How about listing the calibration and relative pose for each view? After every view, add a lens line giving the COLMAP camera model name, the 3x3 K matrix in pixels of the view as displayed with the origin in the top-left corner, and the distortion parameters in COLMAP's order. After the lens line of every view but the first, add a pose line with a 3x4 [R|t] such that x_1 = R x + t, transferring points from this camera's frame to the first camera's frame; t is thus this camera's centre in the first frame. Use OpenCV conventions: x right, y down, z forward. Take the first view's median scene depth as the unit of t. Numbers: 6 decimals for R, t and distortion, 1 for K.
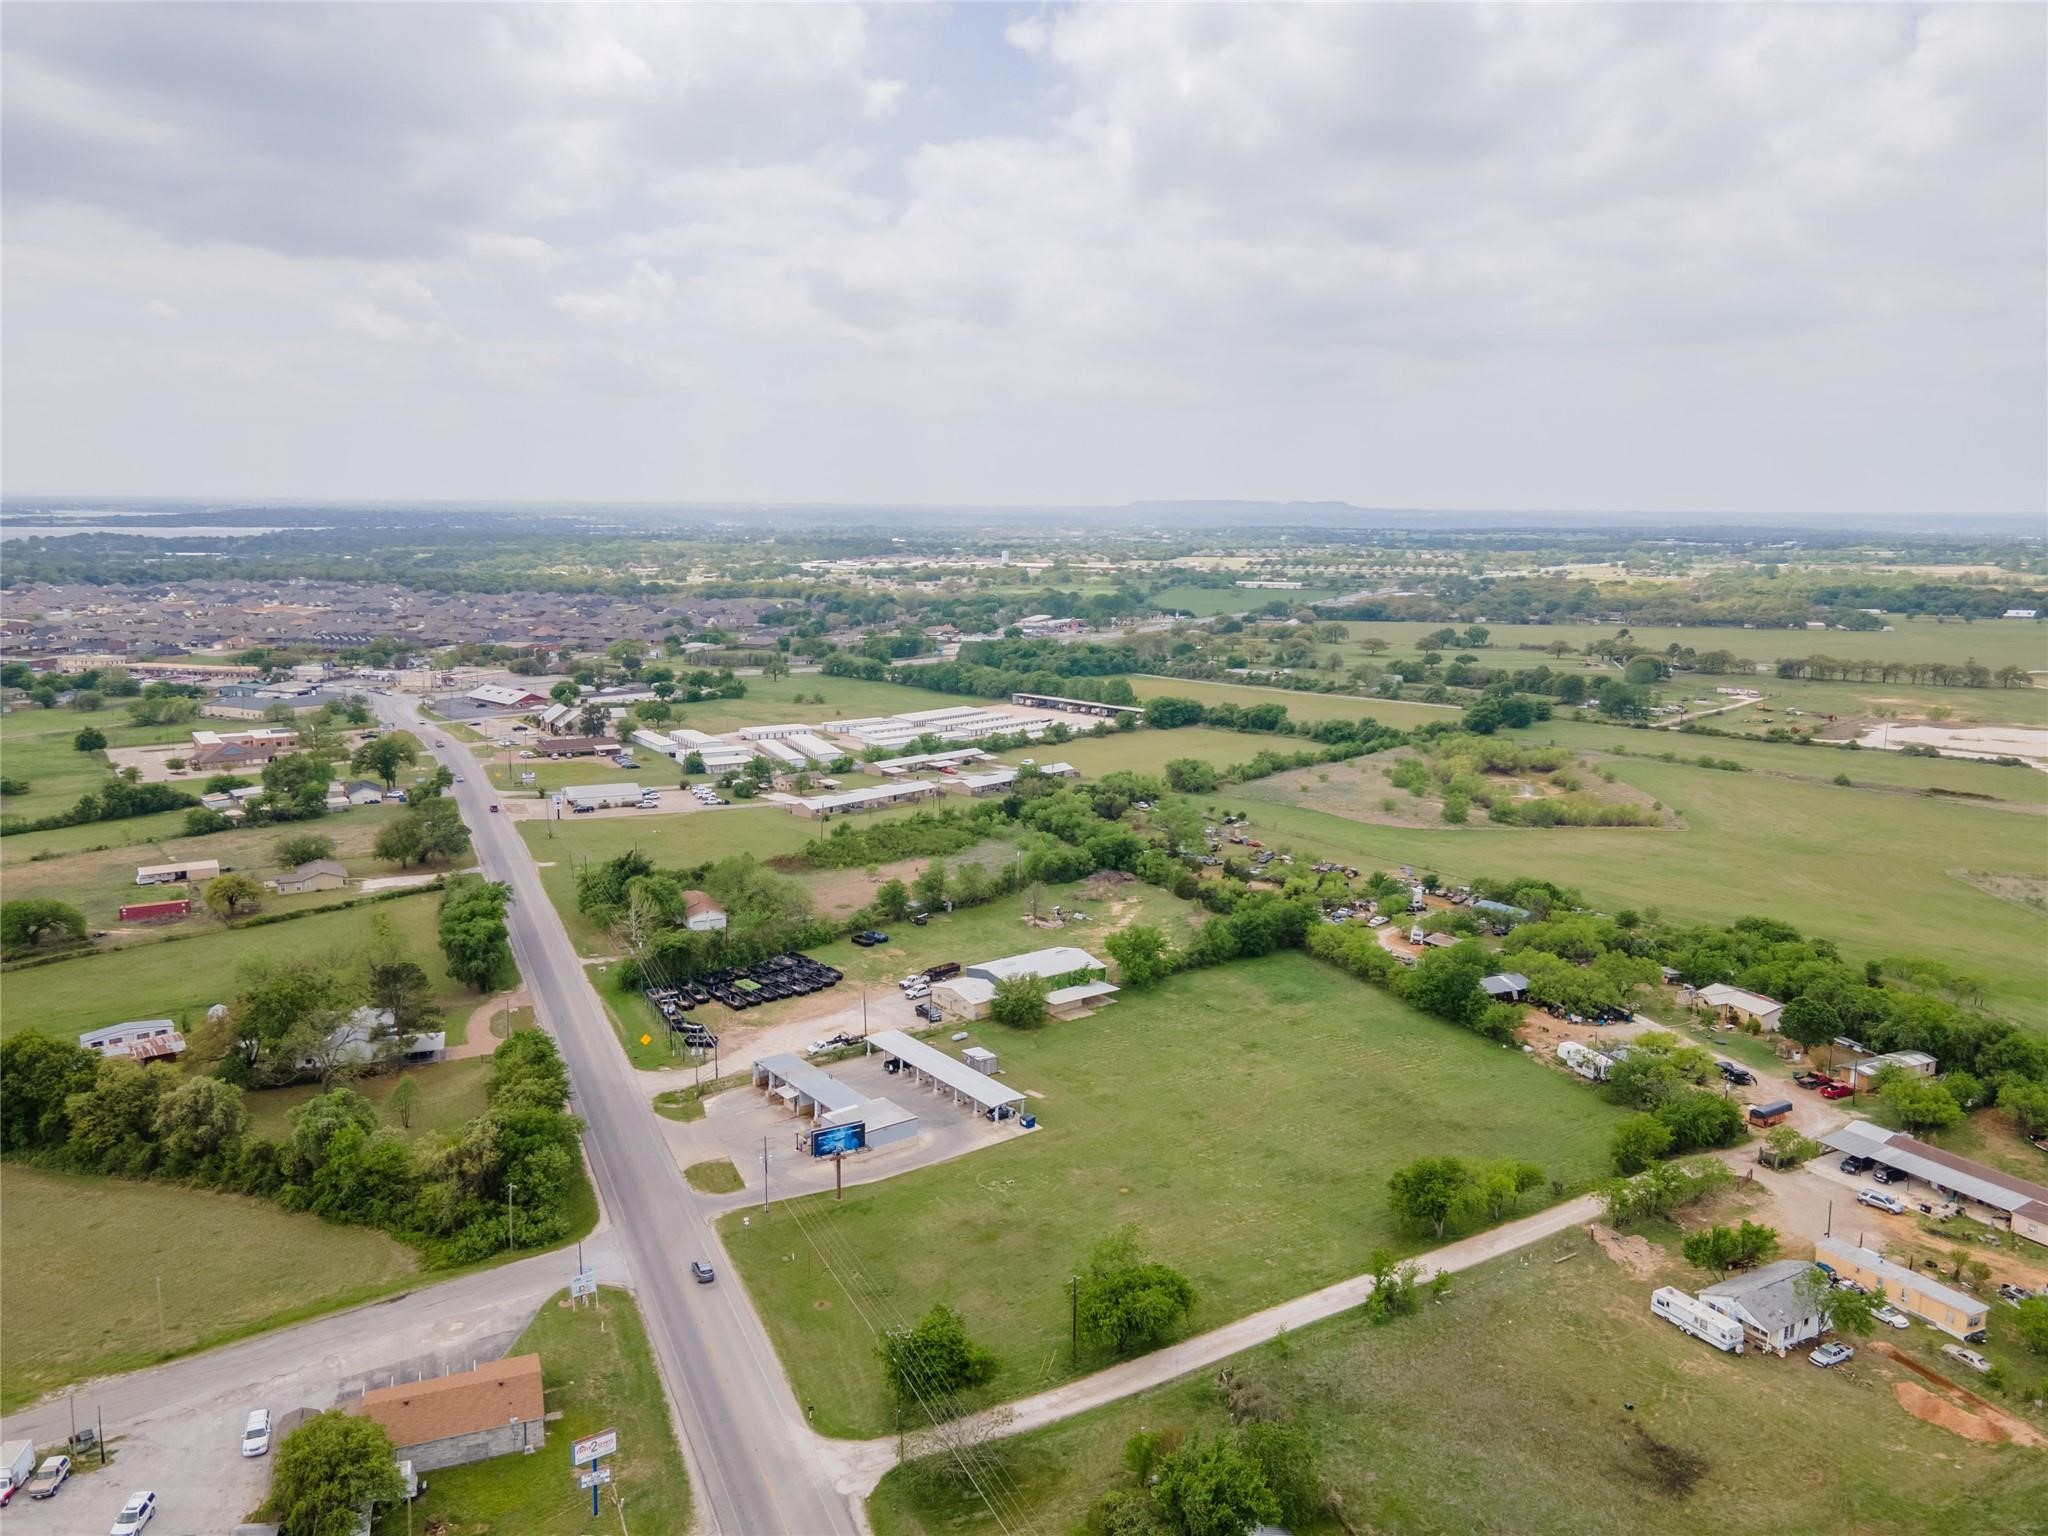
lens RADIAL K [[1488.9, 0, 1022.6], [0, 1488.9, 810.8], [0, 0, 1]] dist [0.037979, -0.000210]
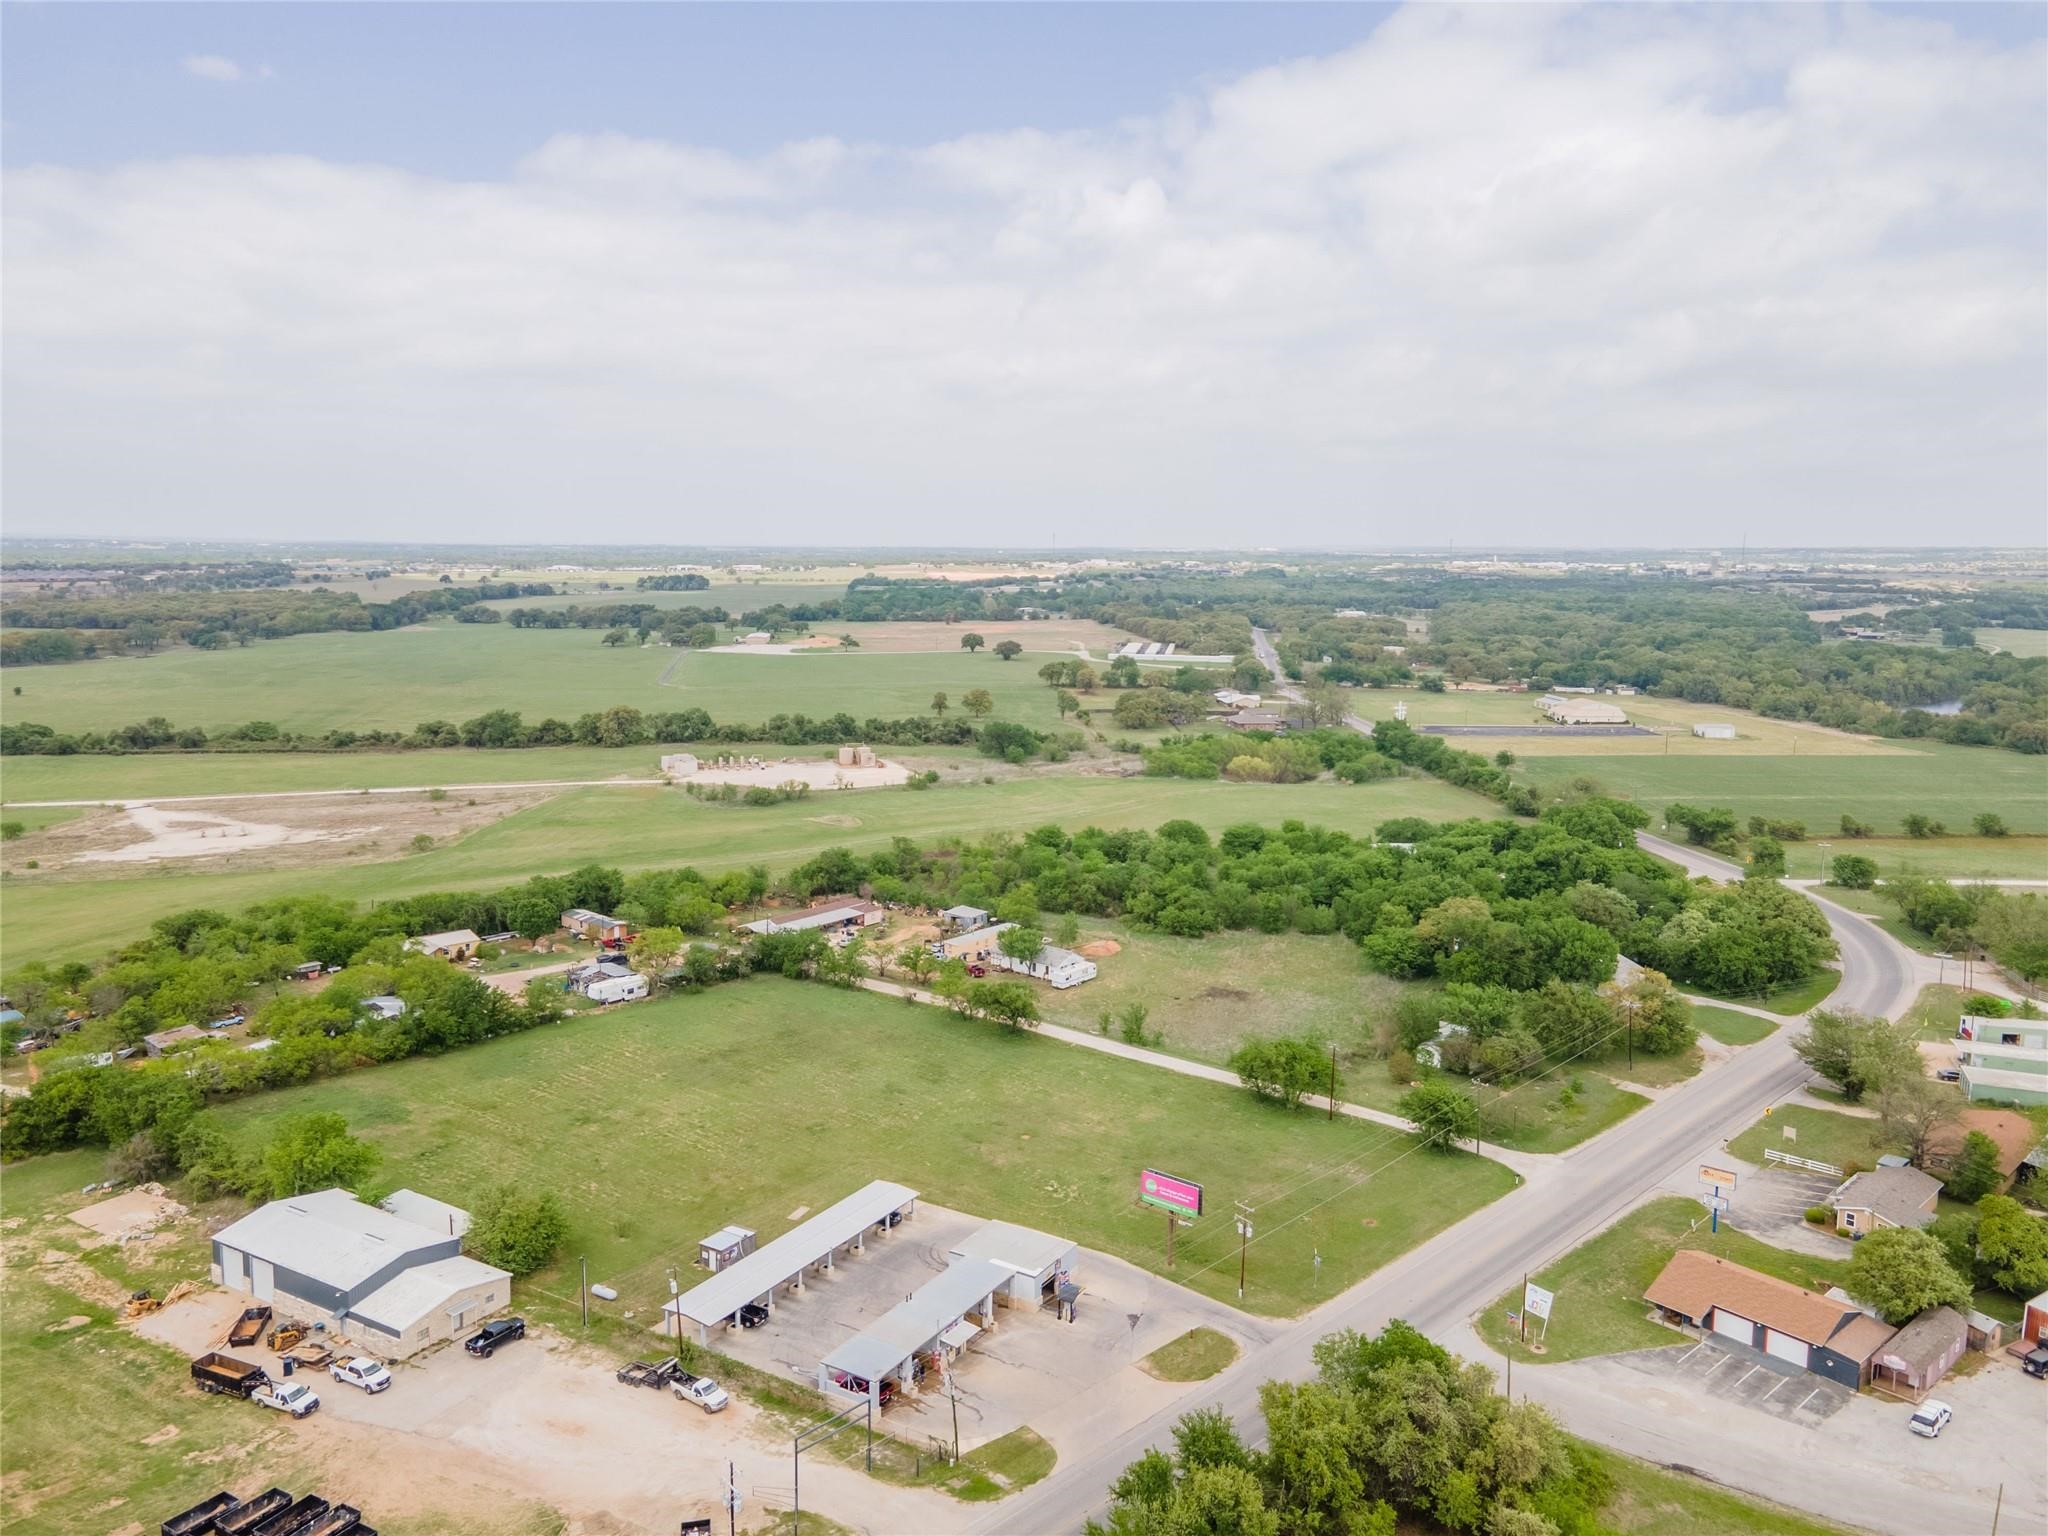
lens RADIAL K [[1497.5, 0, 1024.0], [0, 1497.5, 768.0], [0, 0, 1]] dist [0.037374, 0.004041]
pose [[-0.358358, -0.156241, 0.920417, -0.597213], [0.174511, 0.957309, 0.230447, -0.155791], [-0.917129, 0.243205, -0.315794, 0.920579]]
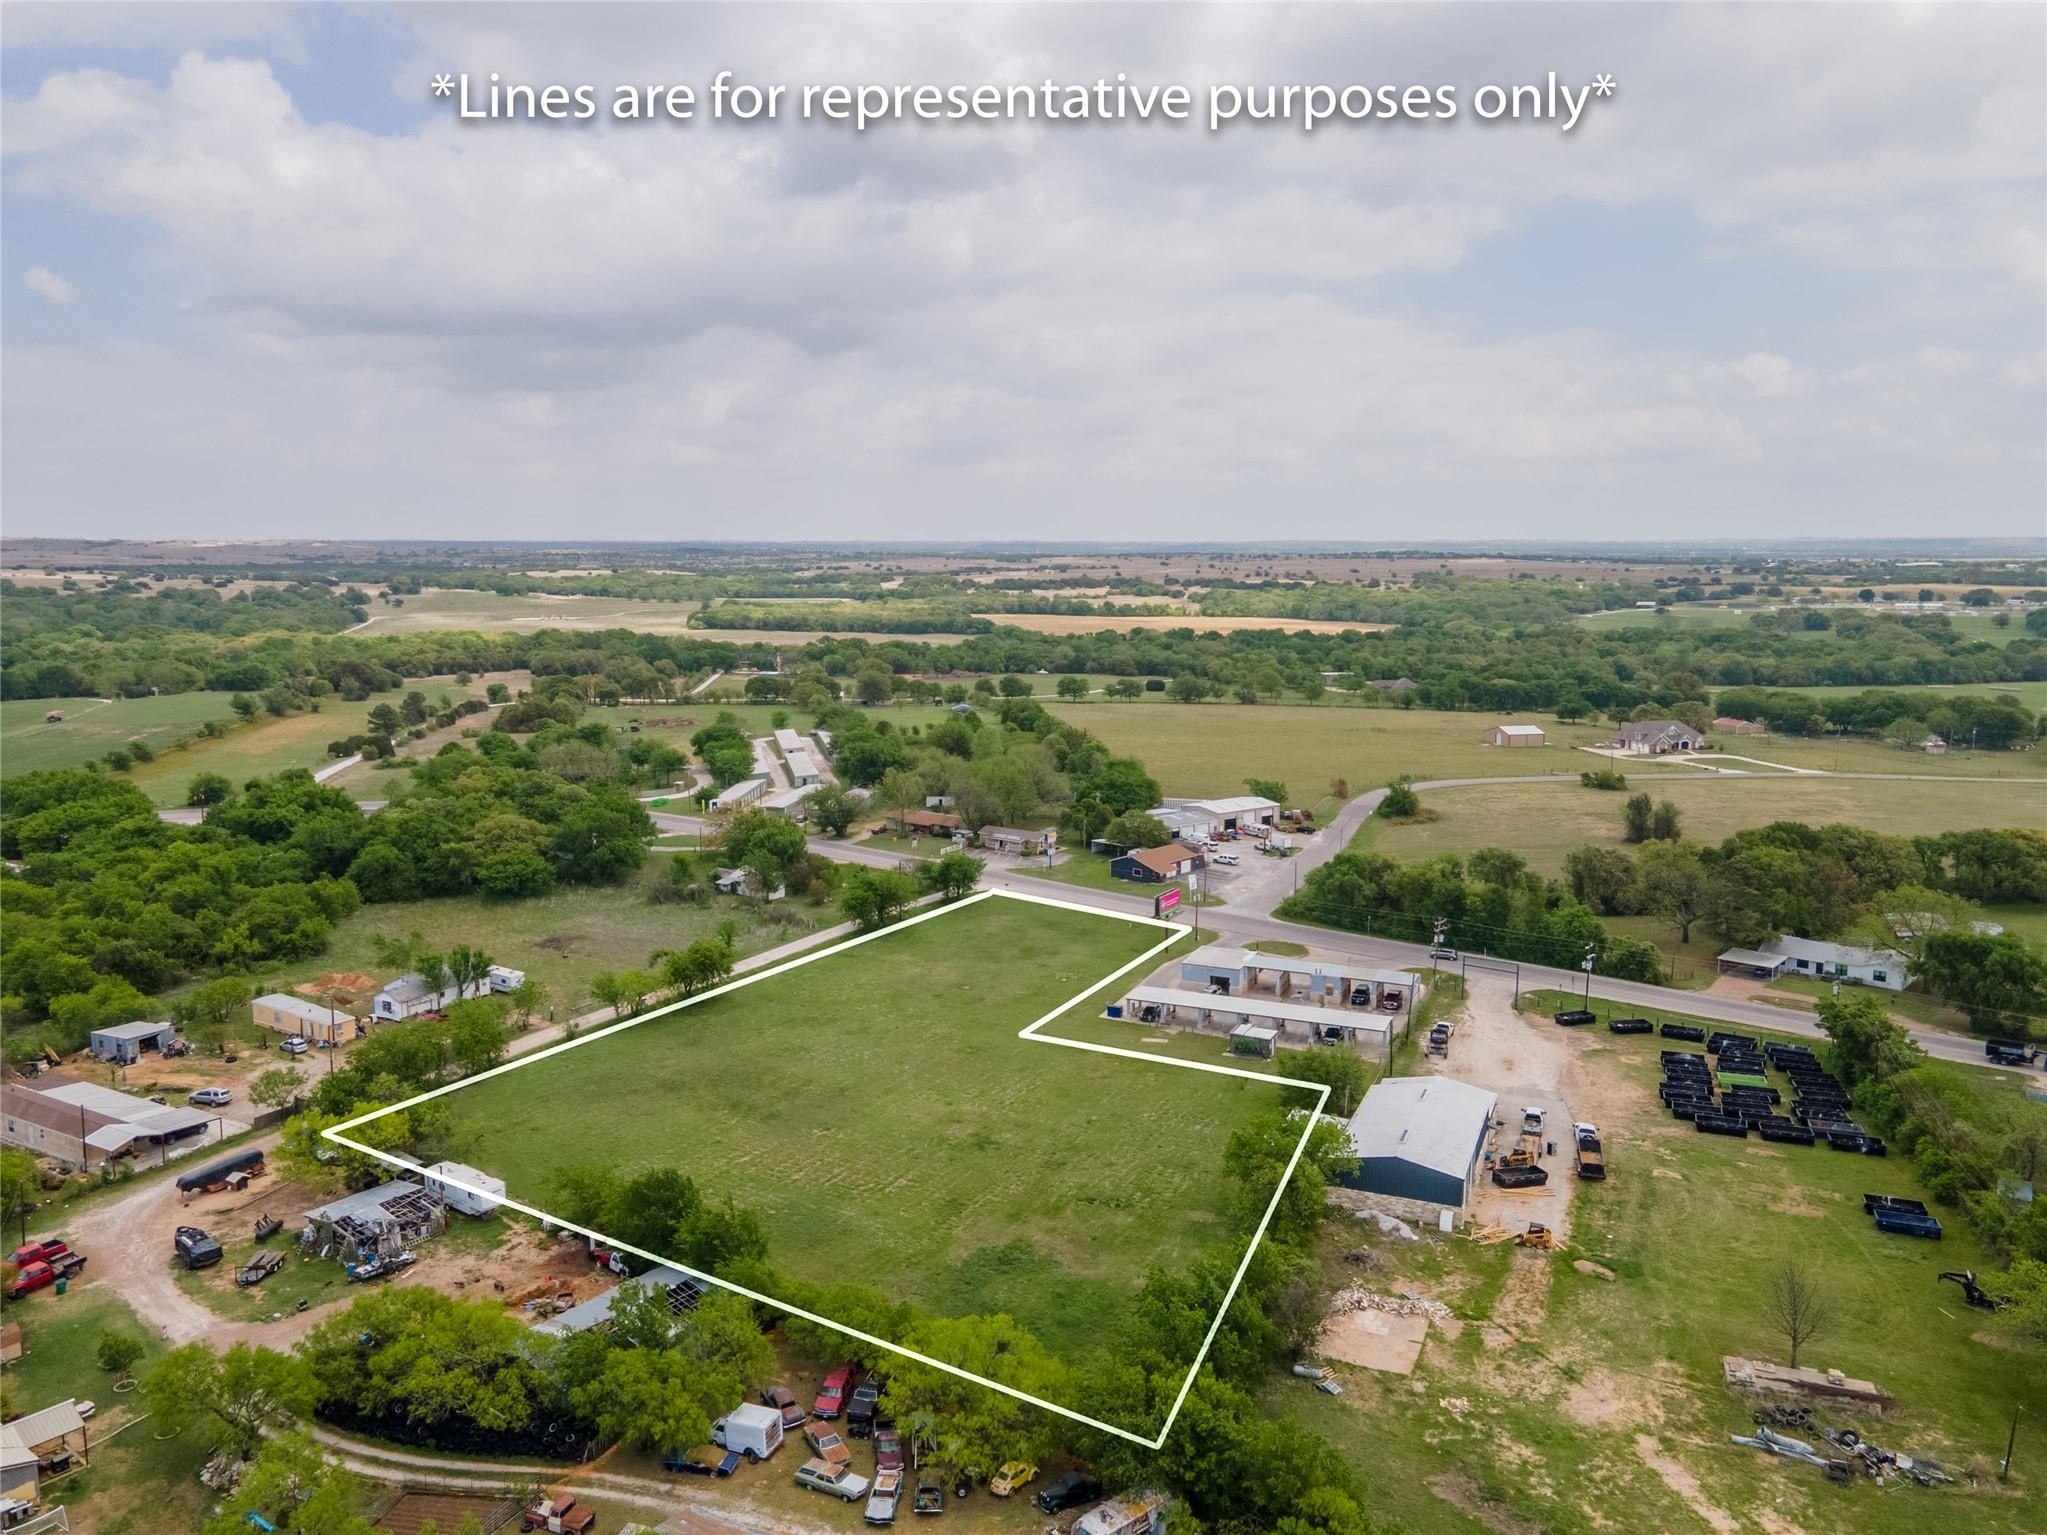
lens RADIAL K [[1531.8, 0, 1017.1], [0, 1531.8, 722.5], [0, 0, 1]] dist [0.036529, 0.001976]
pose [[-0.878776, 0.045925, -0.475020, 0.417480], [-0.105546, 0.952008, 0.287298, -0.196662], [0.465417, 0.302607, -0.831755, 1.399288]]
